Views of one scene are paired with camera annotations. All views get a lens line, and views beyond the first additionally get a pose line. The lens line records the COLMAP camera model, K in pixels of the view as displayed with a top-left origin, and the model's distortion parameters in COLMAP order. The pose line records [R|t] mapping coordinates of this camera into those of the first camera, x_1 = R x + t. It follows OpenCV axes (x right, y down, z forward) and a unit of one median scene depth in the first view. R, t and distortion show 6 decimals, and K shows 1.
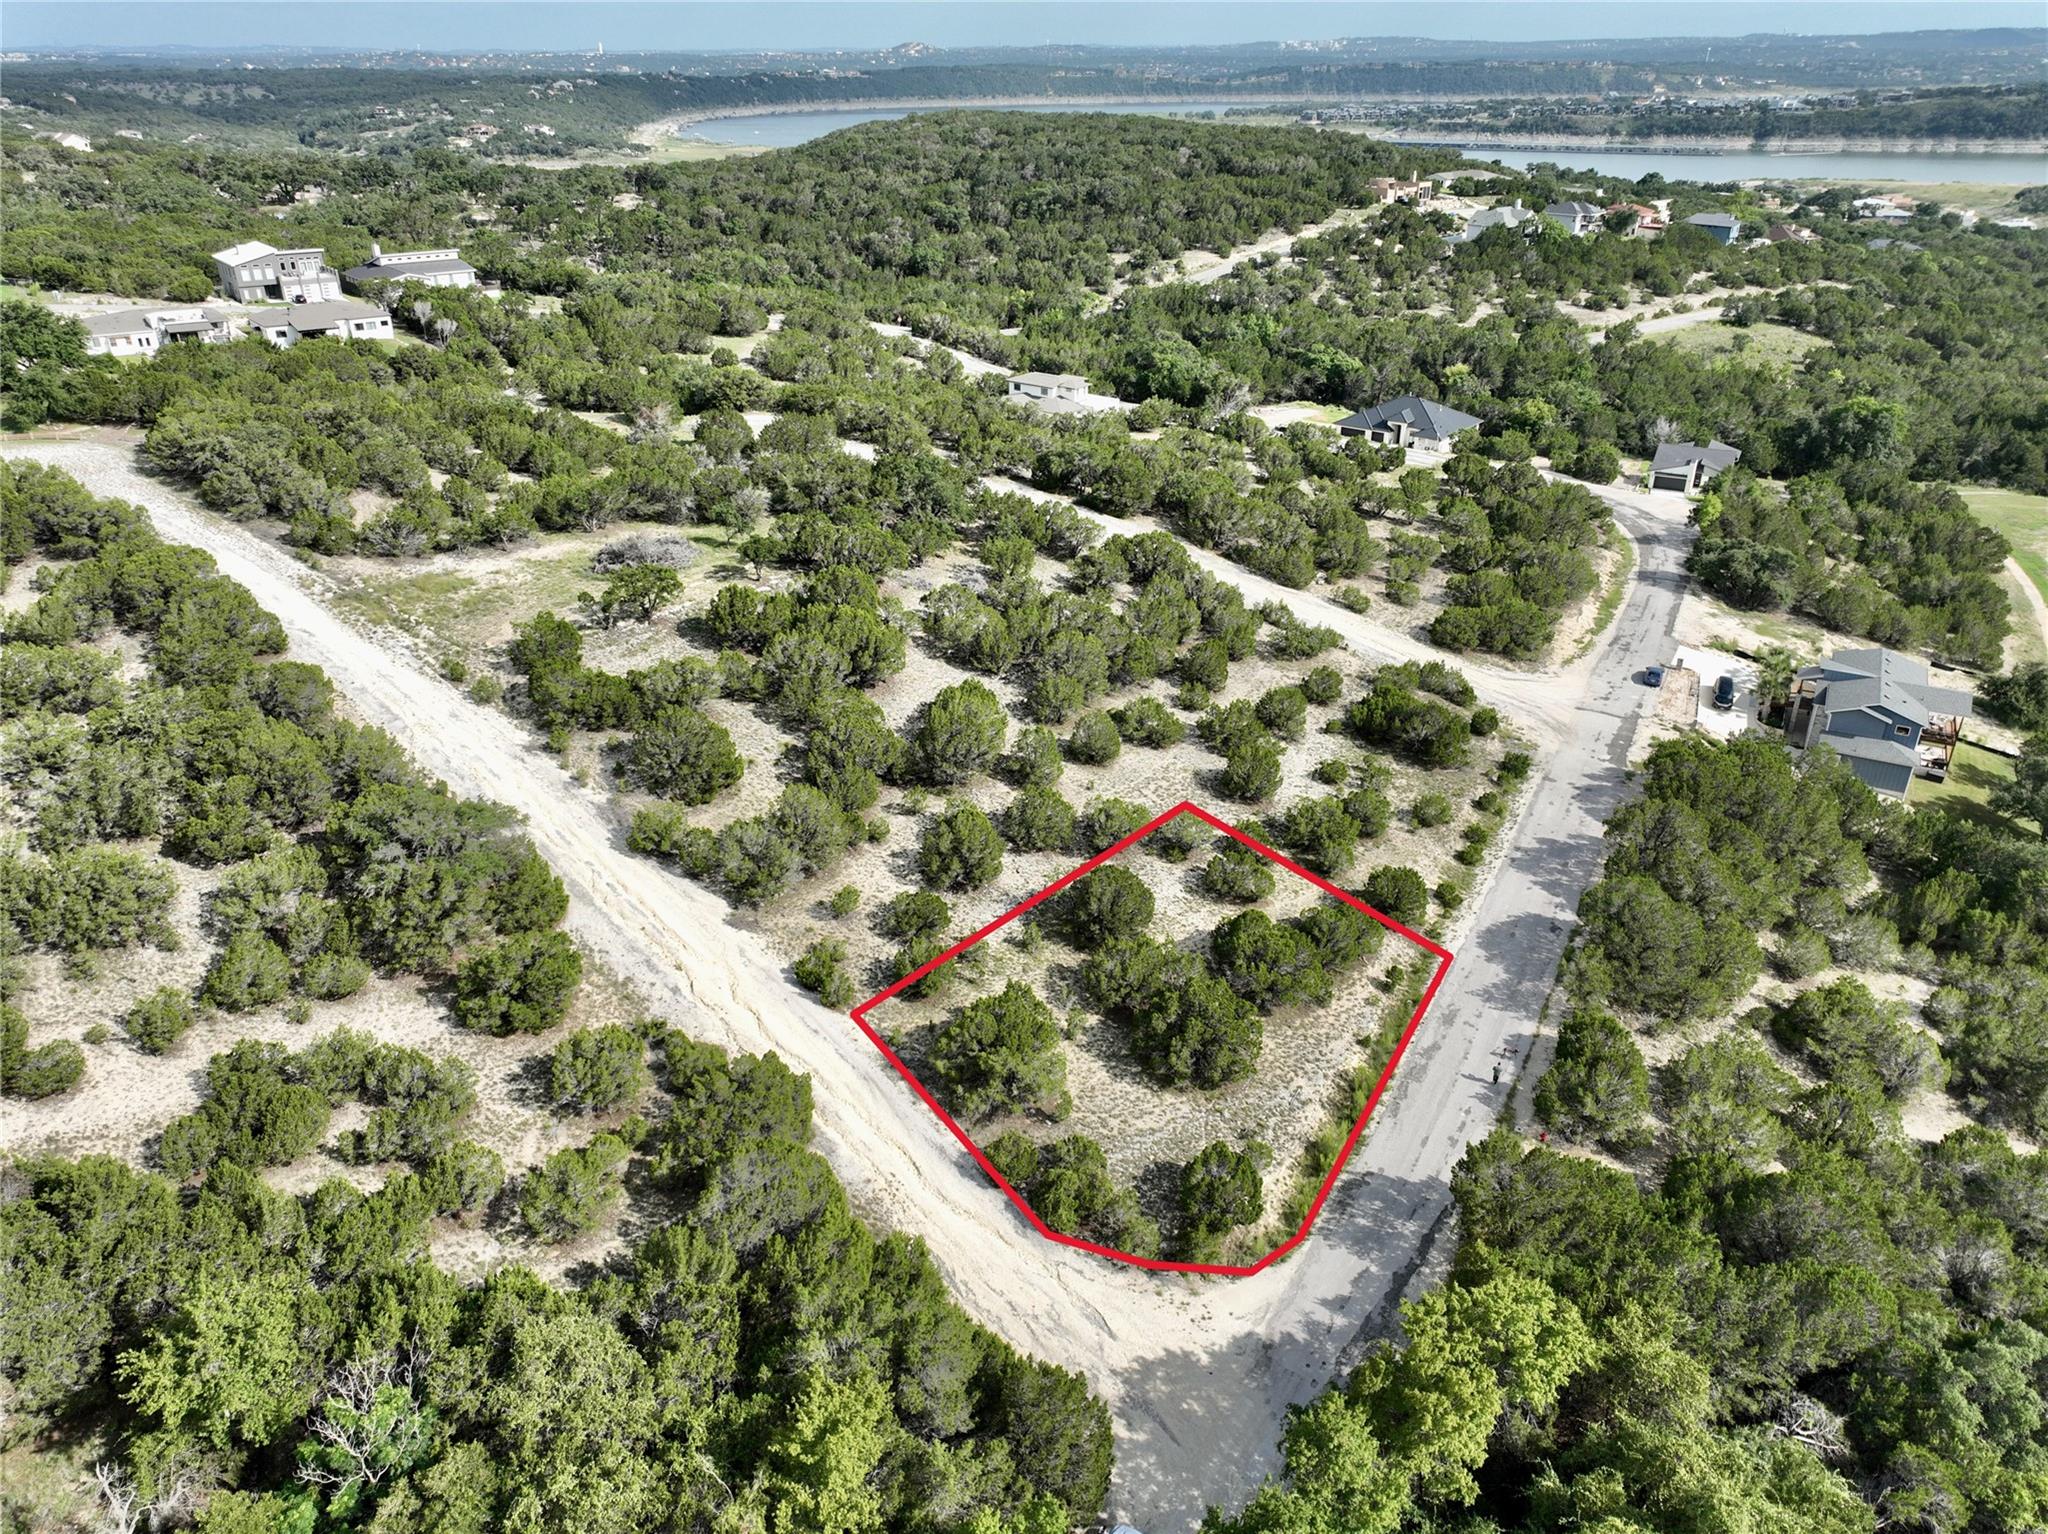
lens RADIAL K [[1437.6, 0, 1031.0], [0, 1437.6, 758.9], [0, 0, 1]] dist [-0.000058, 0.012179]
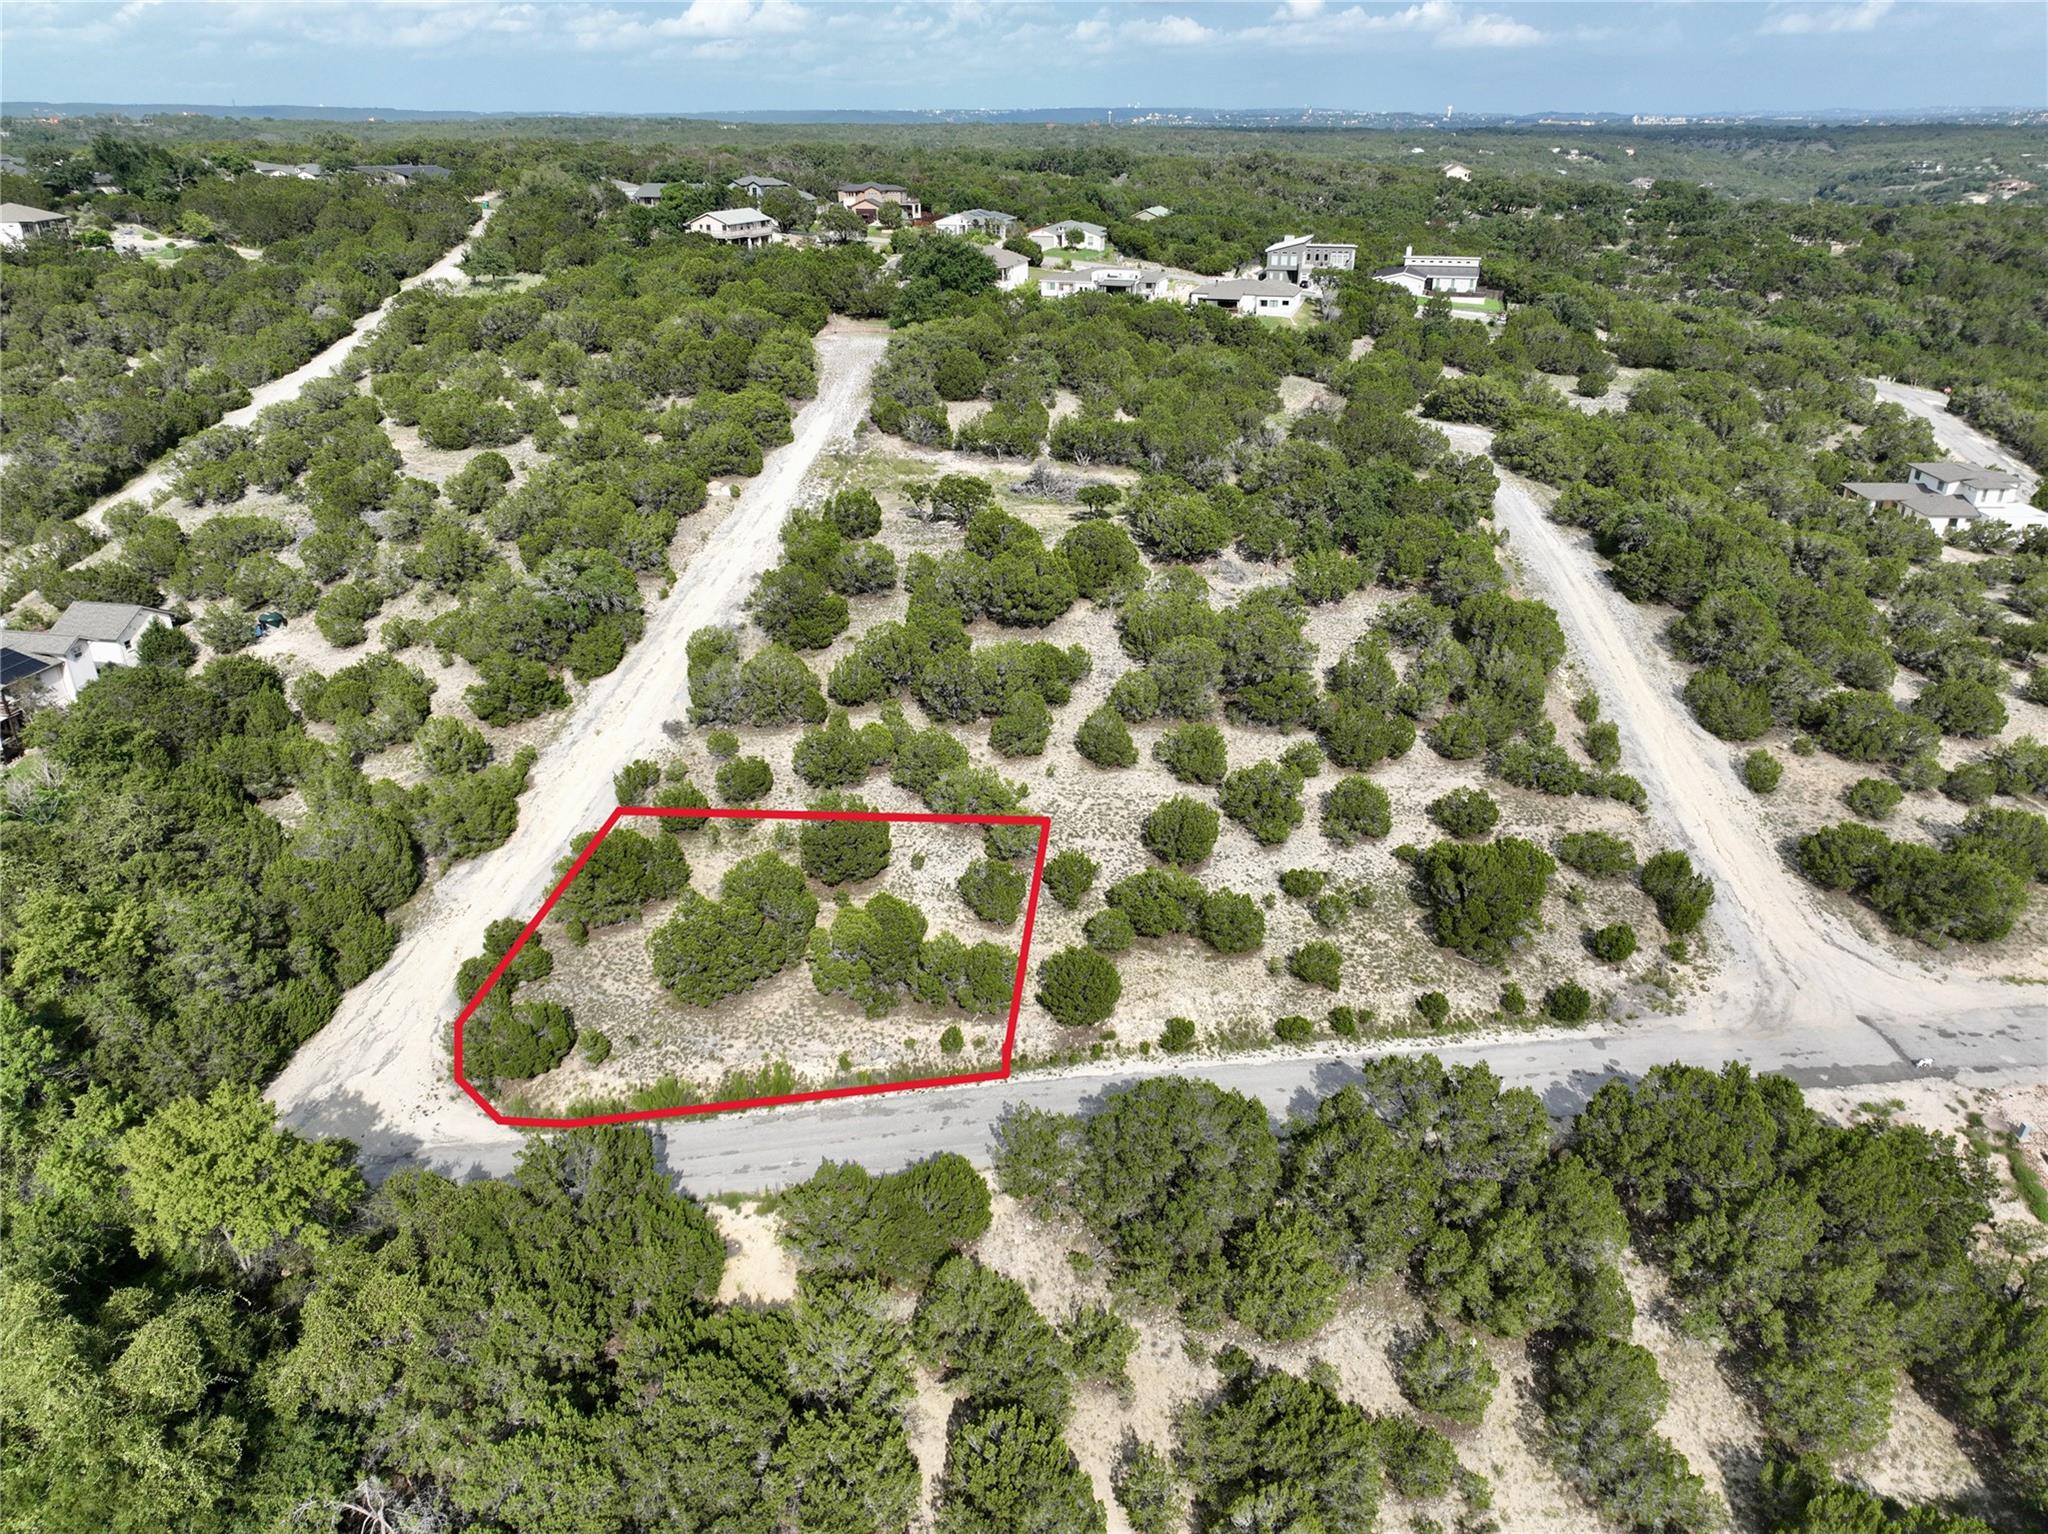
lens RADIAL K [[1435.7, 0, 1031.0], [0, 1435.7, 764.6], [0, 0, 1]] dist [-0.008810, 0.025961]
pose [[0.567265, 0.338242, -0.750868, 0.725306], [-0.362160, 0.921325, 0.141424, -0.112008], [0.739629, 0.191709, 0.645133, 0.388919]]
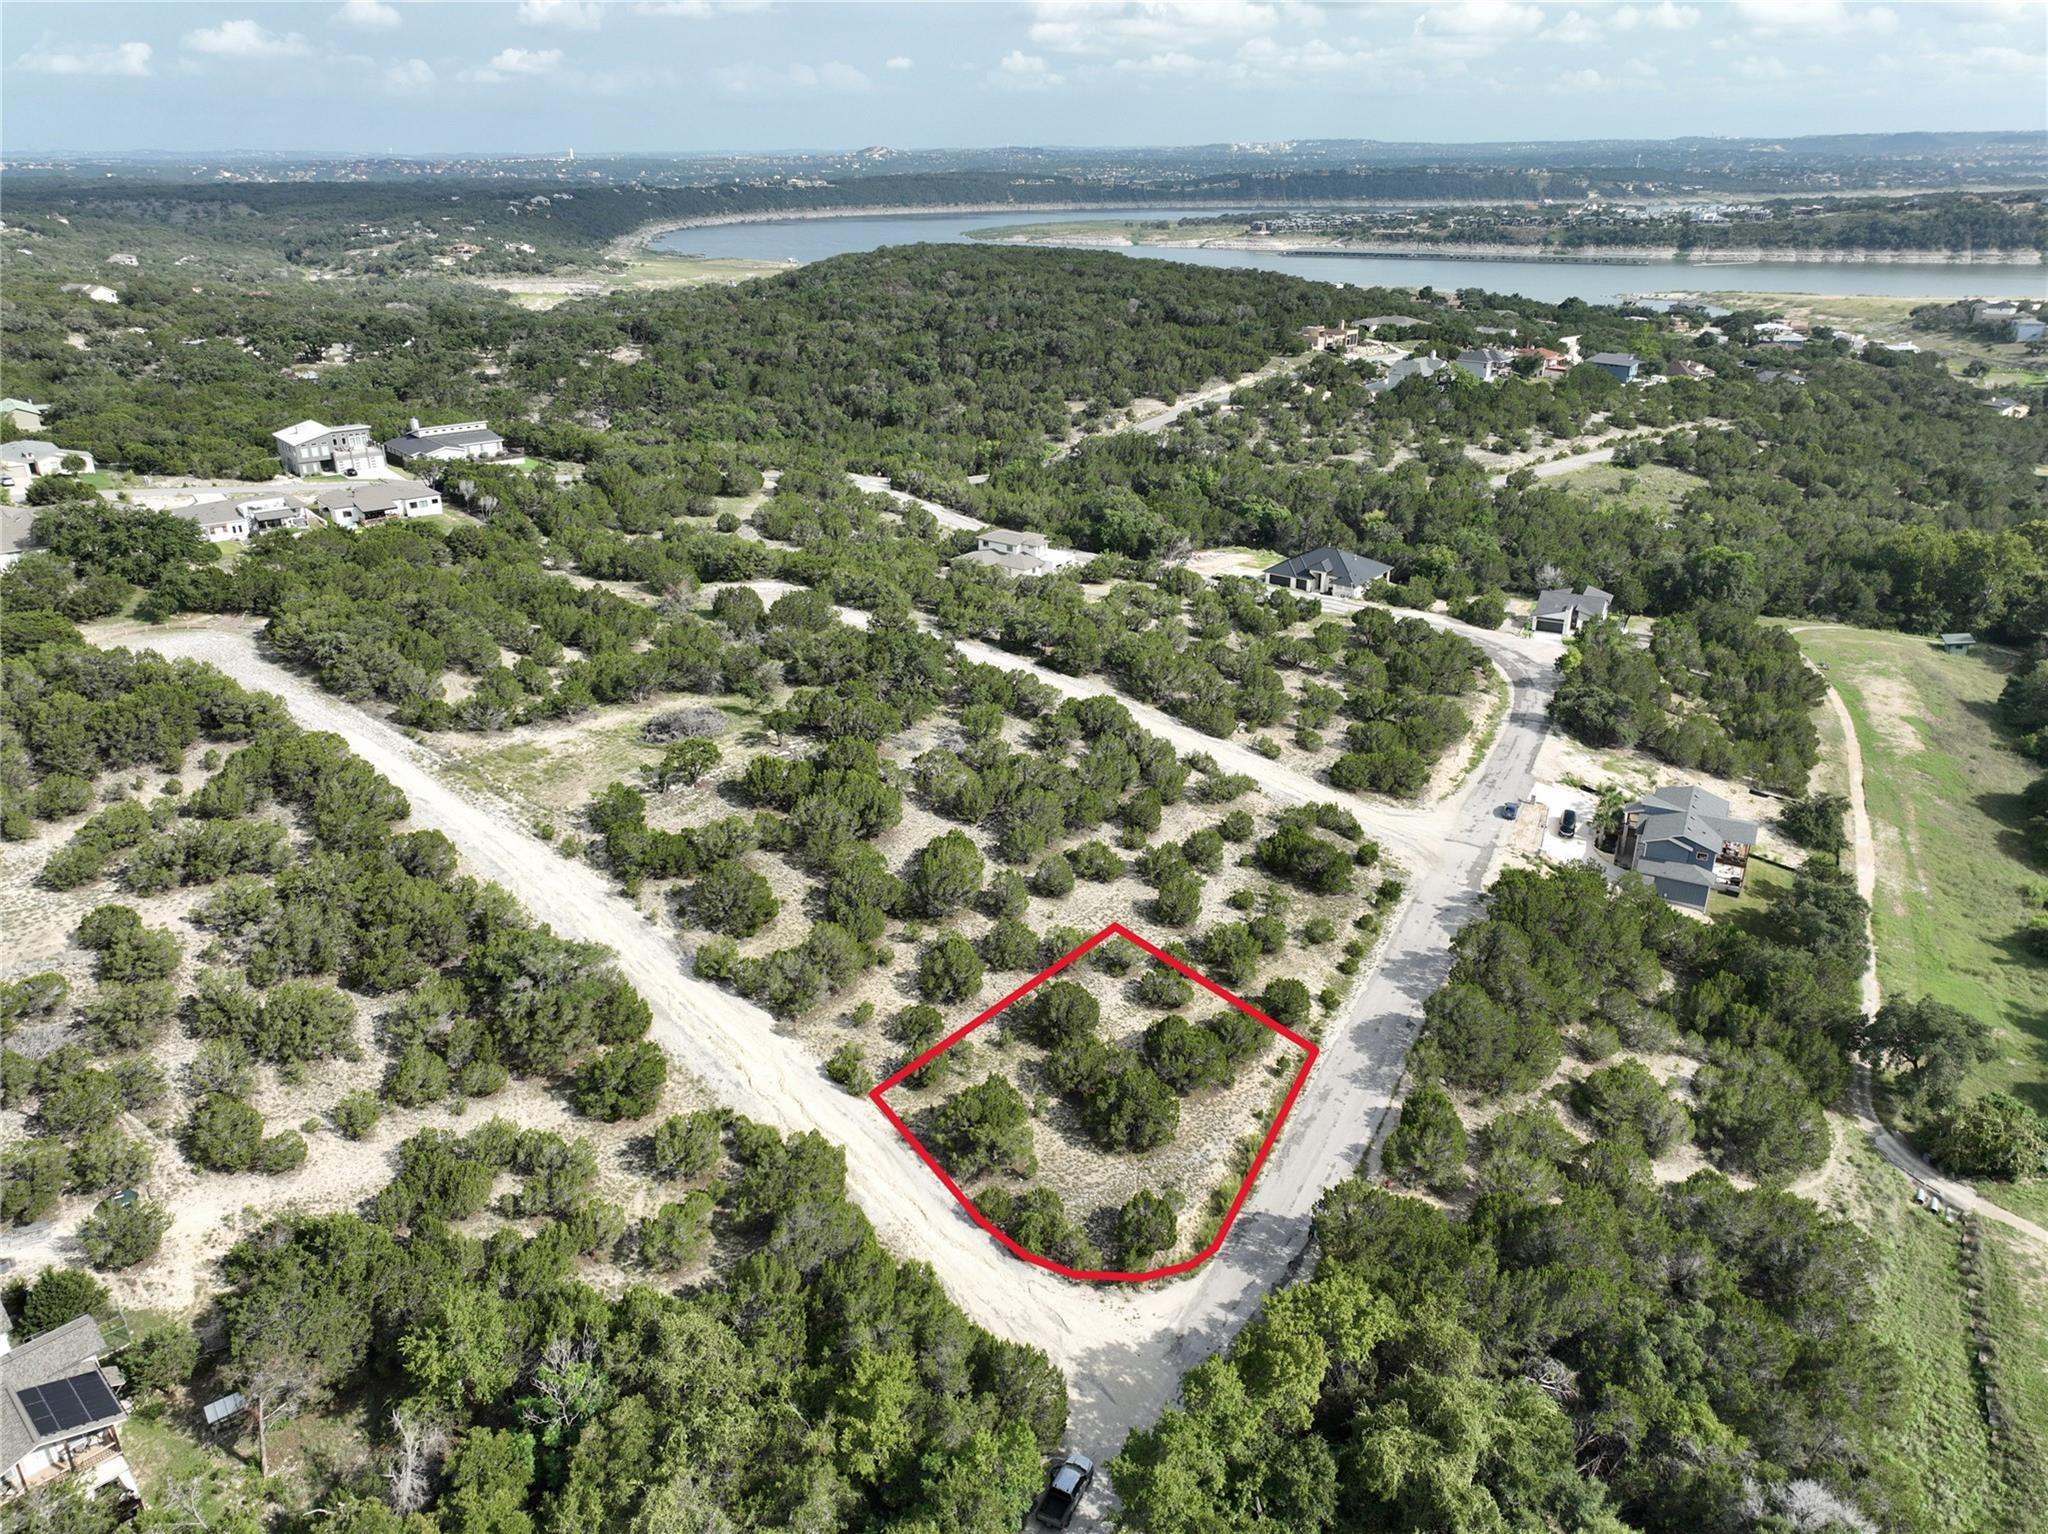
lens RADIAL K [[1437.6, 0, 1031.0], [0, 1437.6, 758.9], [0, 0, 1]] dist [-0.000058, 0.012179]
pose [[0.999677, -0.012355, 0.022224, -0.002405], [0.013602, 0.998288, -0.056886, -0.047119], [-0.021483, 0.057170, 0.998133, -0.271694]]
